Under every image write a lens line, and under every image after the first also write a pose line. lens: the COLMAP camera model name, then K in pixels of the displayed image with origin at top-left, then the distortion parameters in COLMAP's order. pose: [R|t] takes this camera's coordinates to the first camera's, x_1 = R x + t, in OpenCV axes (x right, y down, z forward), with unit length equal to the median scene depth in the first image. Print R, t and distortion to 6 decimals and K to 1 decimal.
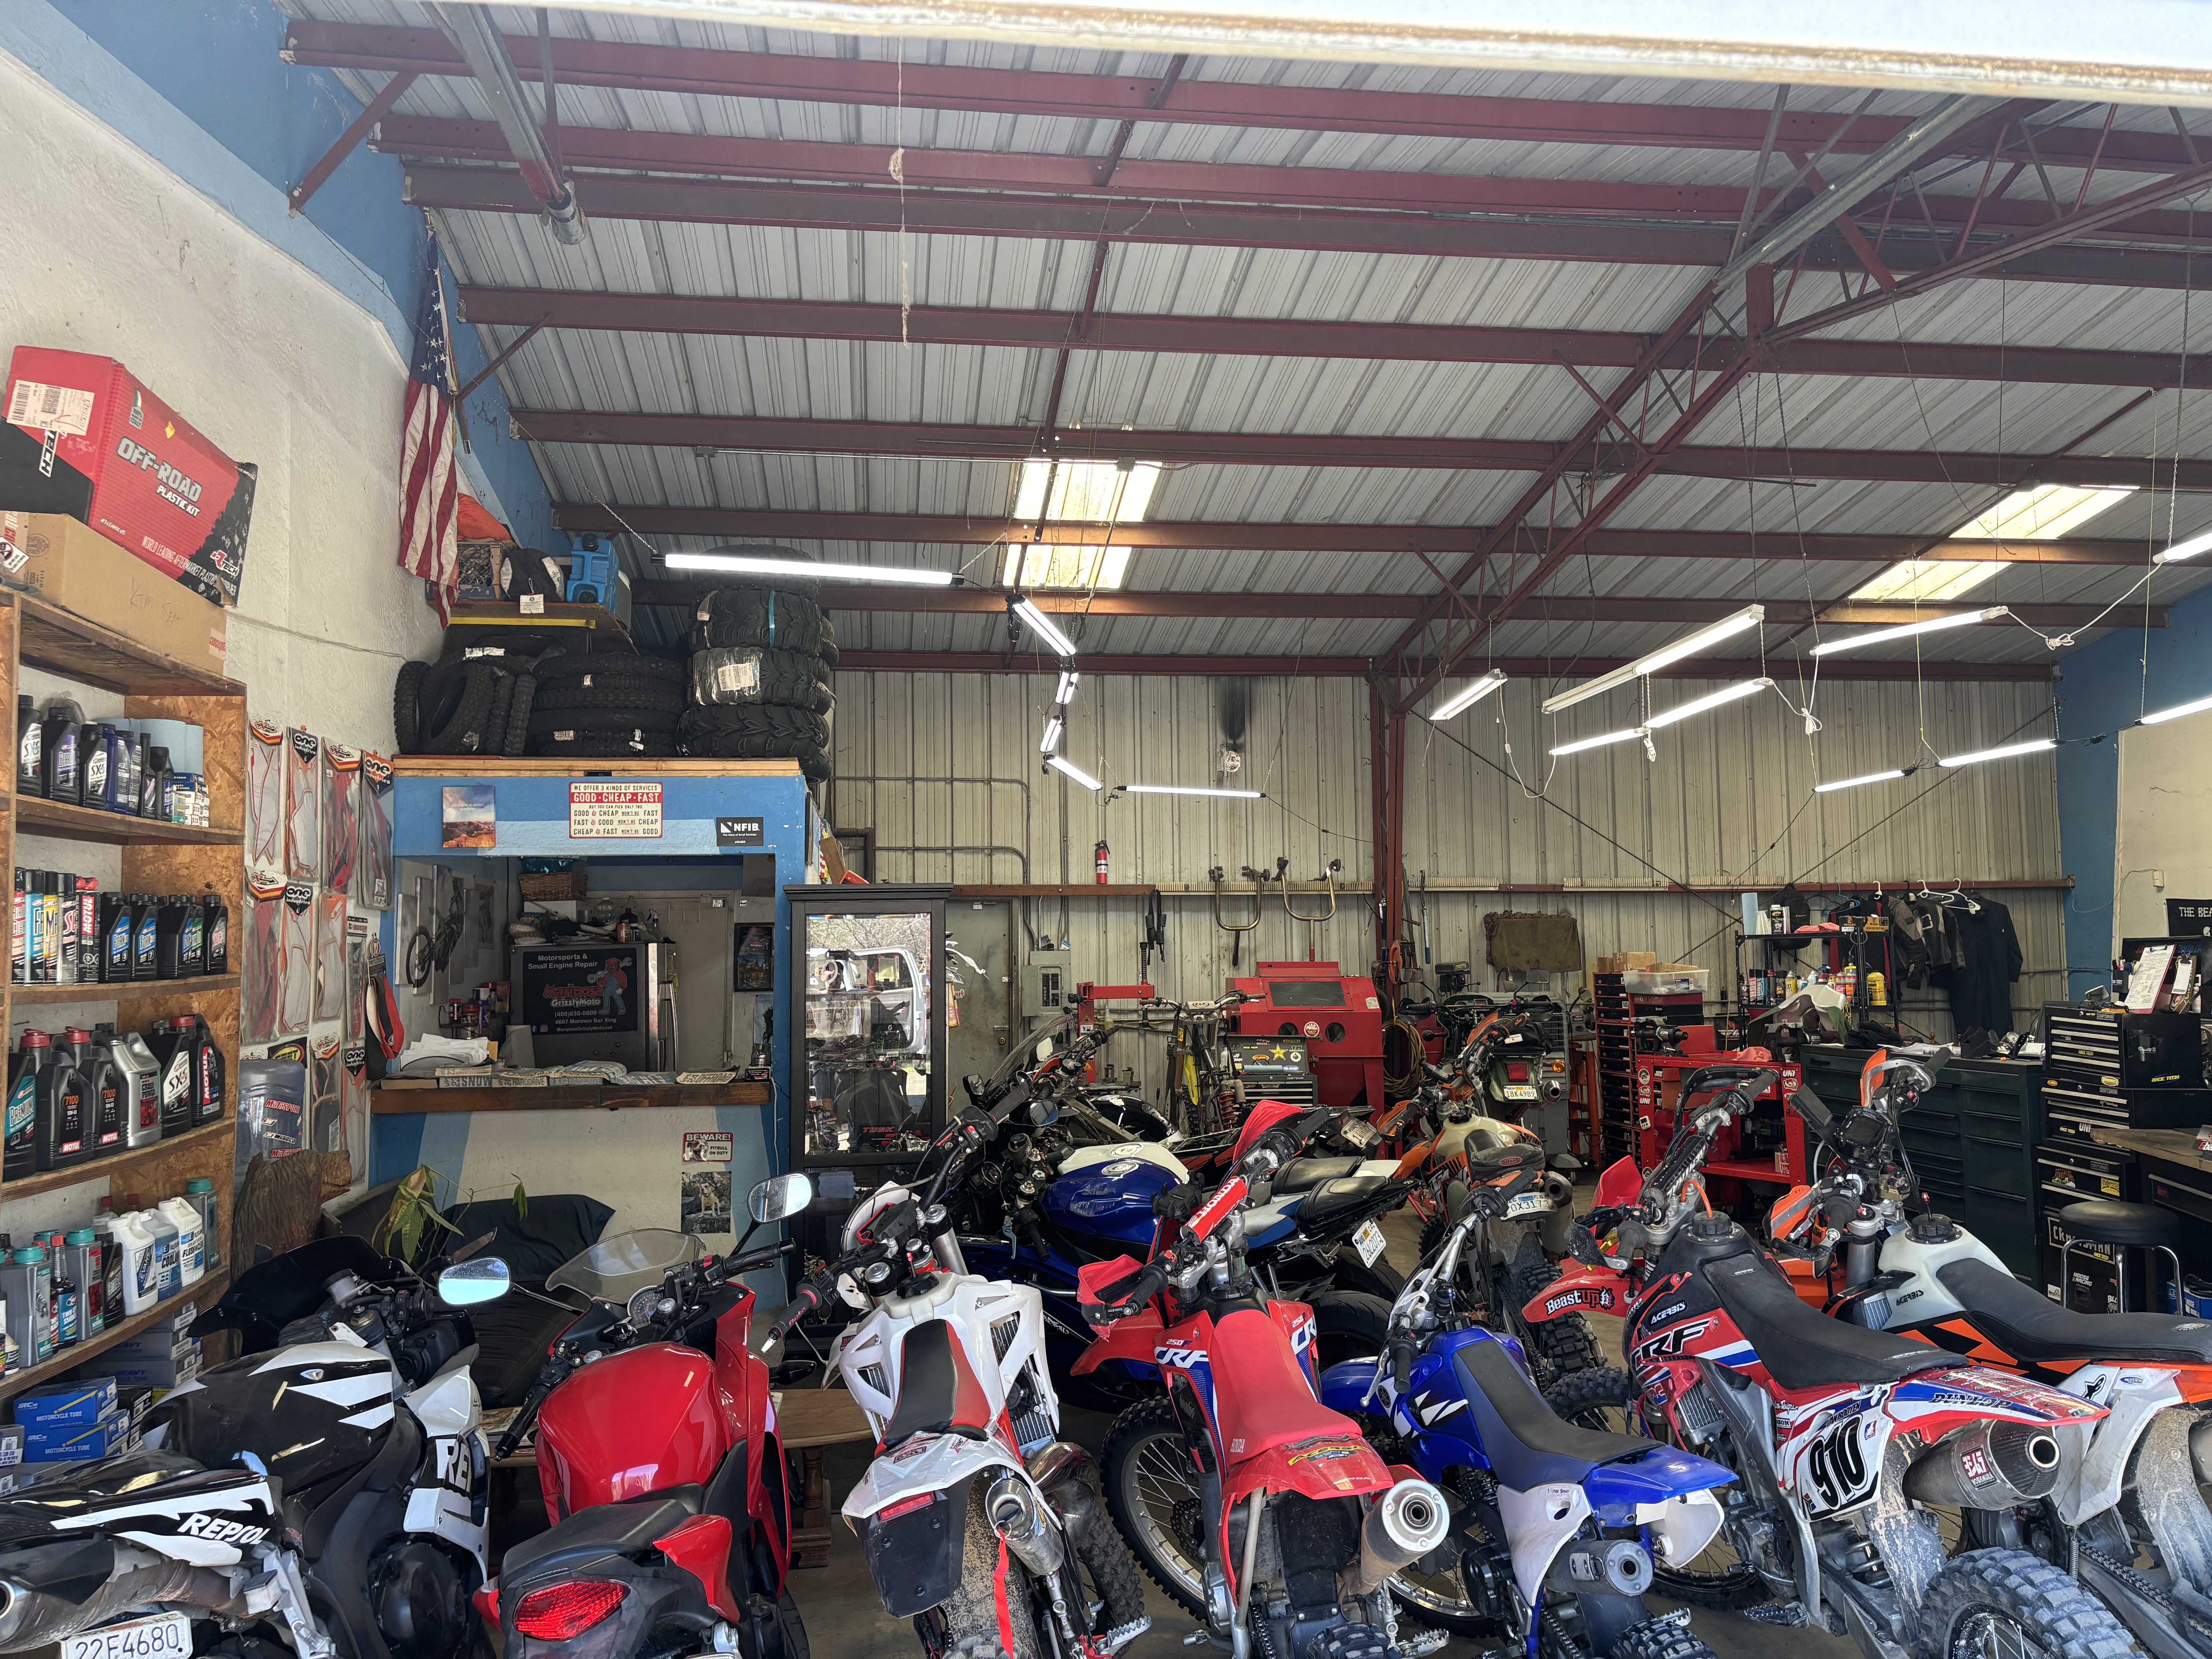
lens RADIAL K [[1615.7, 0, 1088.7], [0, 1615.7, 817.9], [0, 0, 1]] dist [0.039501, -0.017321]
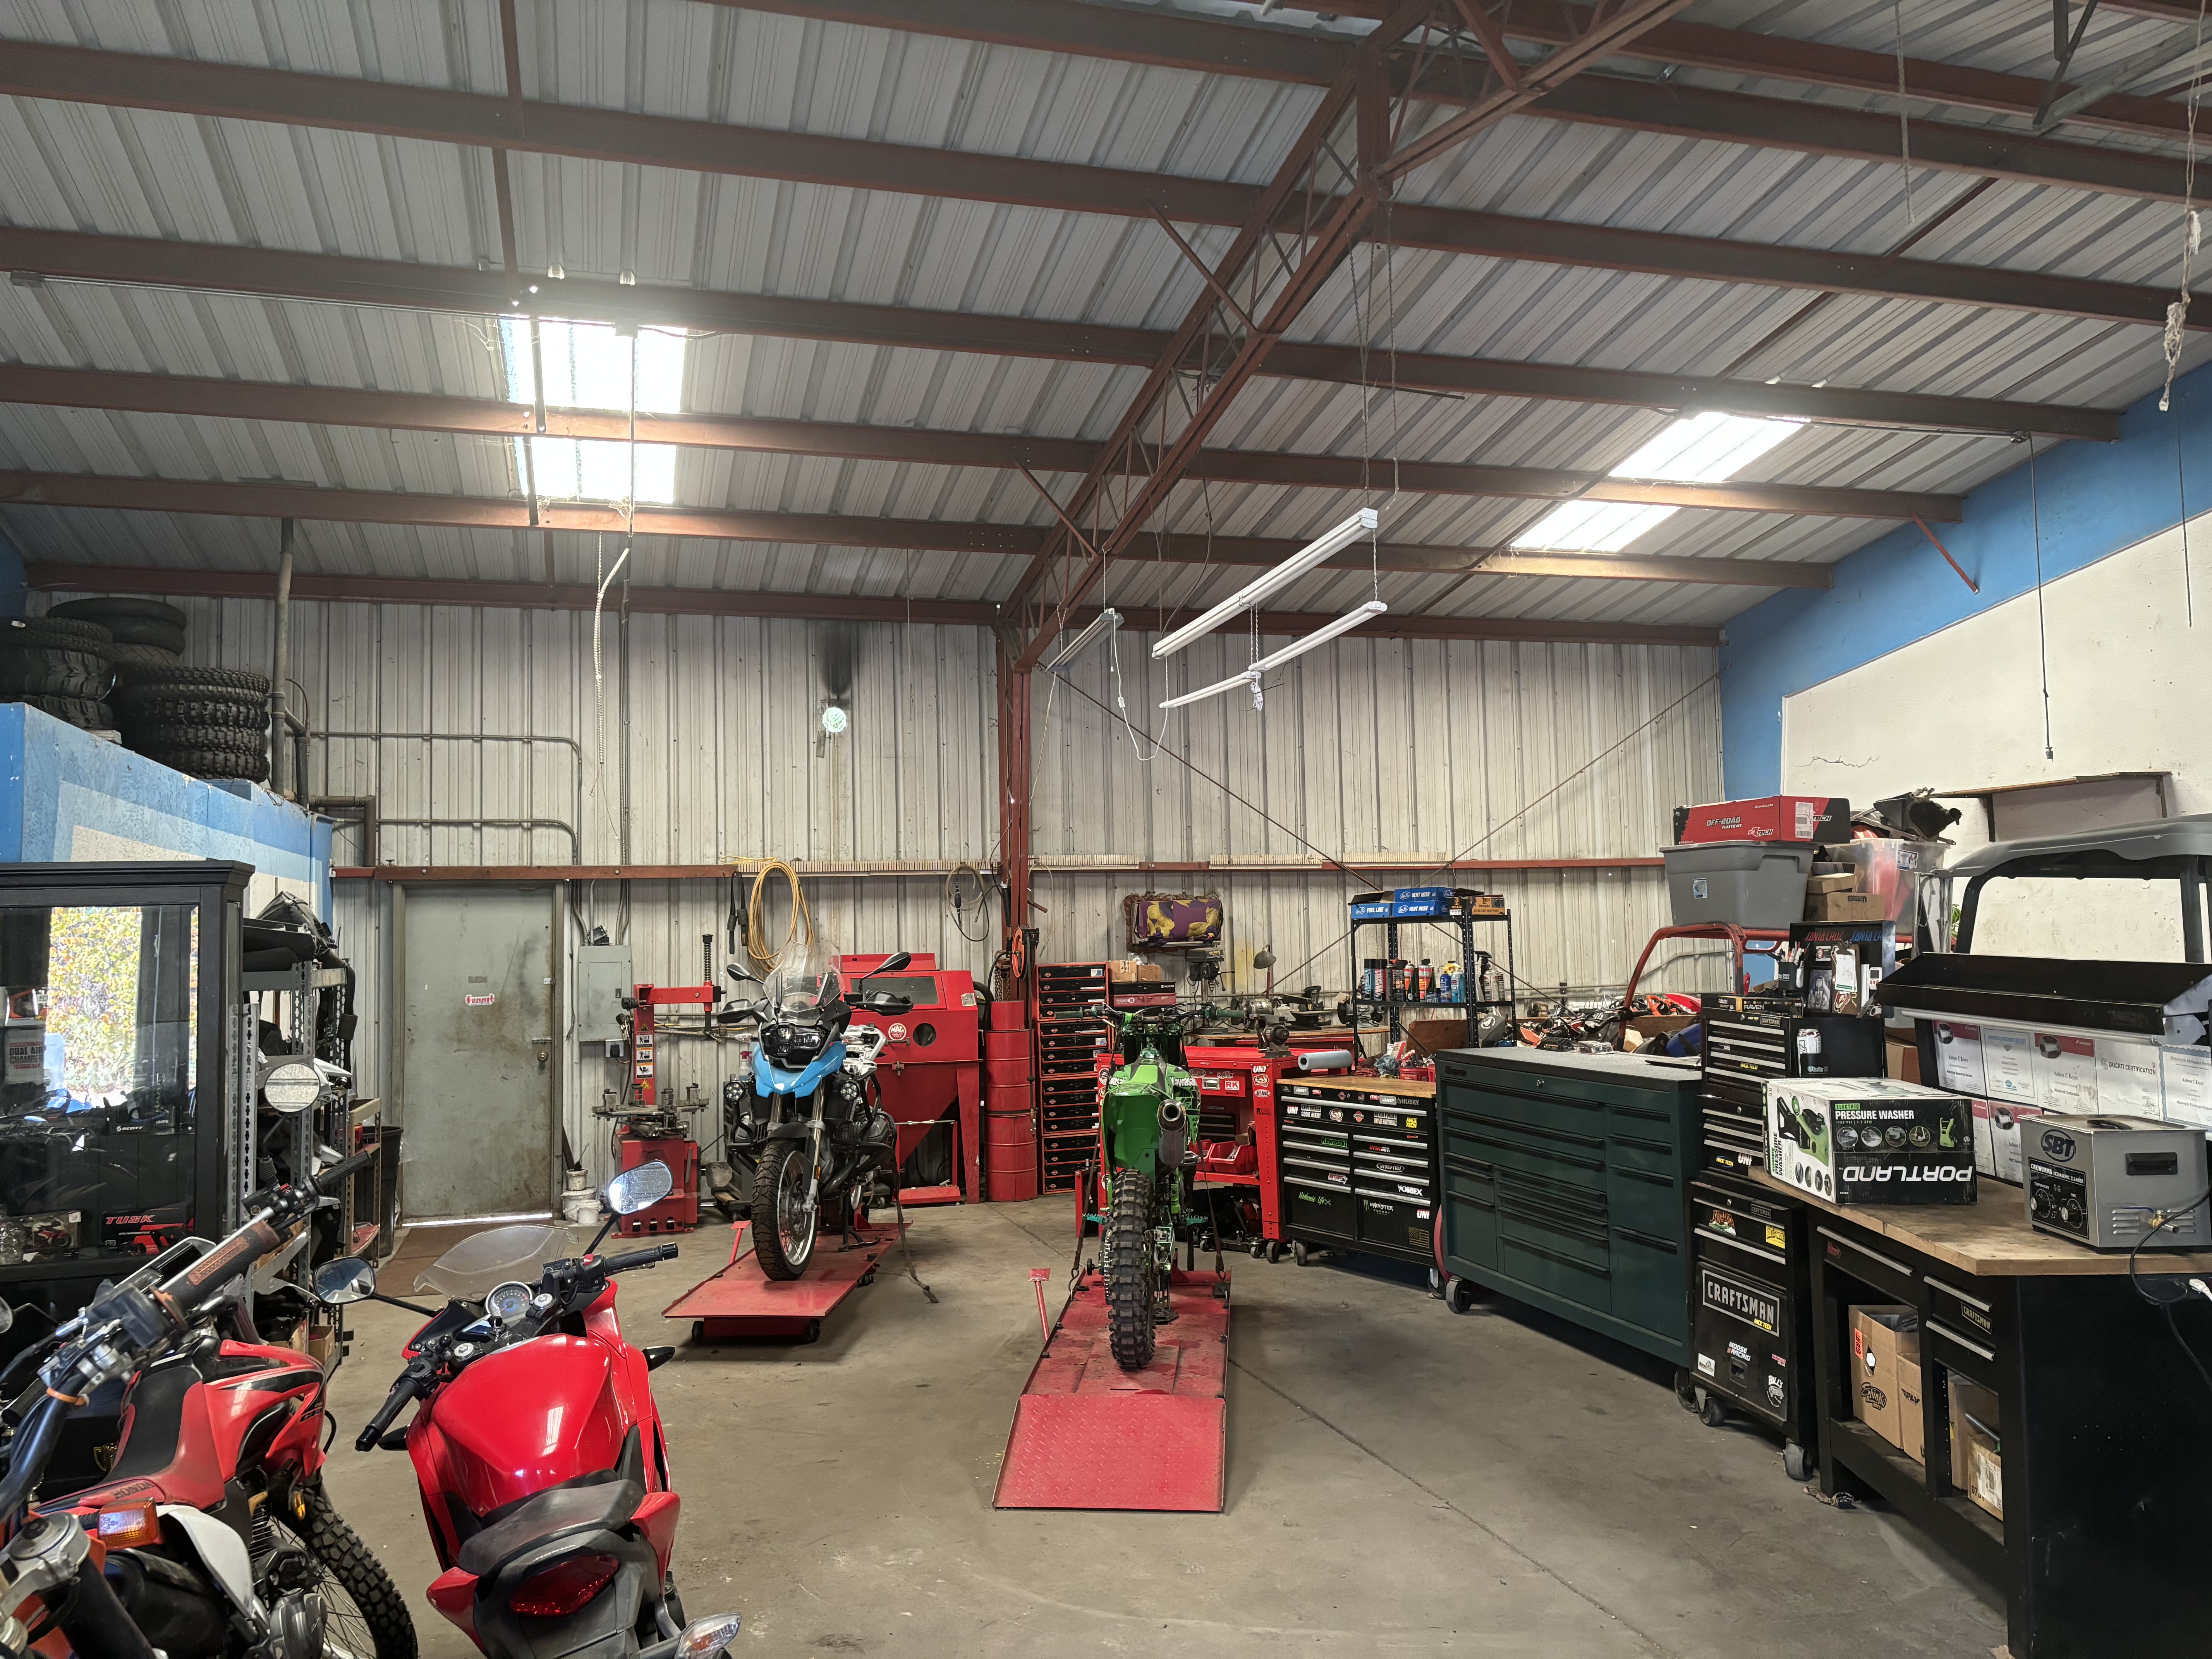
lens RADIAL K [[1638.3, 0, 1064.3], [0, 1638.3, 814.0], [0, 0, 1]] dist [0.055071, -0.042705]
pose [[0.988212, 0.001714, 0.153084, 0.079719], [-0.003386, 0.999937, 0.010662, 0.005125], [-0.153056, -0.011055, 0.988156, 0.129907]]
